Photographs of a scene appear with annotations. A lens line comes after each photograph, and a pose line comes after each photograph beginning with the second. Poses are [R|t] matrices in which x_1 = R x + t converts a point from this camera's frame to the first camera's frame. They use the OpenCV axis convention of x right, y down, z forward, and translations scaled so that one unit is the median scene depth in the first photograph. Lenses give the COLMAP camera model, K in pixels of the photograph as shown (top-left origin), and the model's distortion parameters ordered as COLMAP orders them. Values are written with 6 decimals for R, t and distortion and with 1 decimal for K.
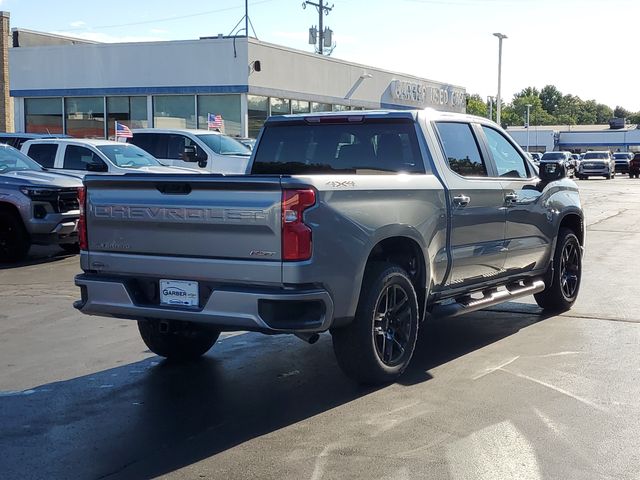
lens RADIAL K [[1121.7, 0, 320.0], [0, 1121.7, 240.0], [0, 0, 1]] dist [-0.010235, -0.011291]
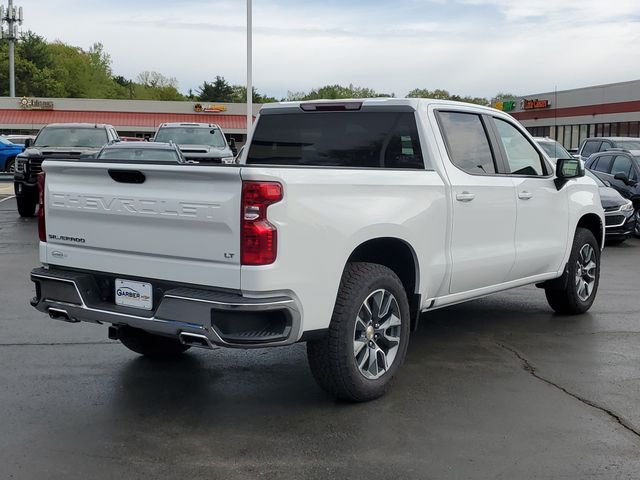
lens RADIAL K [[943.5, 0, 320.0], [0, 943.5, 240.0], [0, 0, 1]] dist [0.034009, 0.028570]
pose [[0.997373, 0.030724, -0.065593, 0.067726], [-0.029472, 0.999366, 0.019976, -0.014921], [0.066165, -0.017990, 0.997647, 0.253965]]
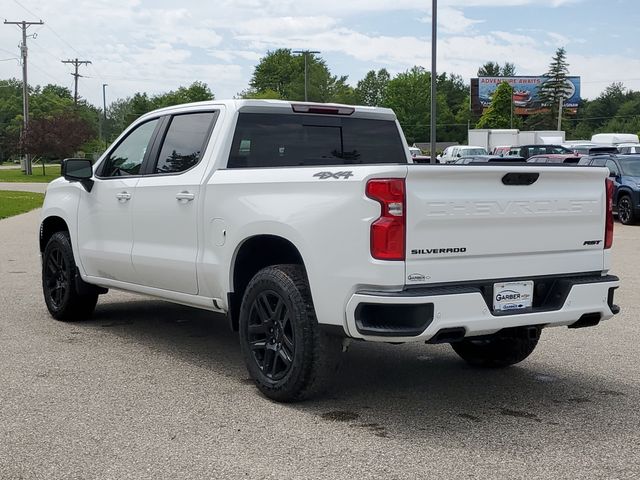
lens RADIAL K [[943.5, 0, 320.0], [0, 943.5, 240.0], [0, 0, 1]] dist [0.034009, 0.028570]
pose [[0.340099, -0.053230, 0.938882, -0.858290], [0.054454, 0.997836, 0.036847, -0.032650], [-0.938812, 0.038594, 0.342262, 0.855984]]
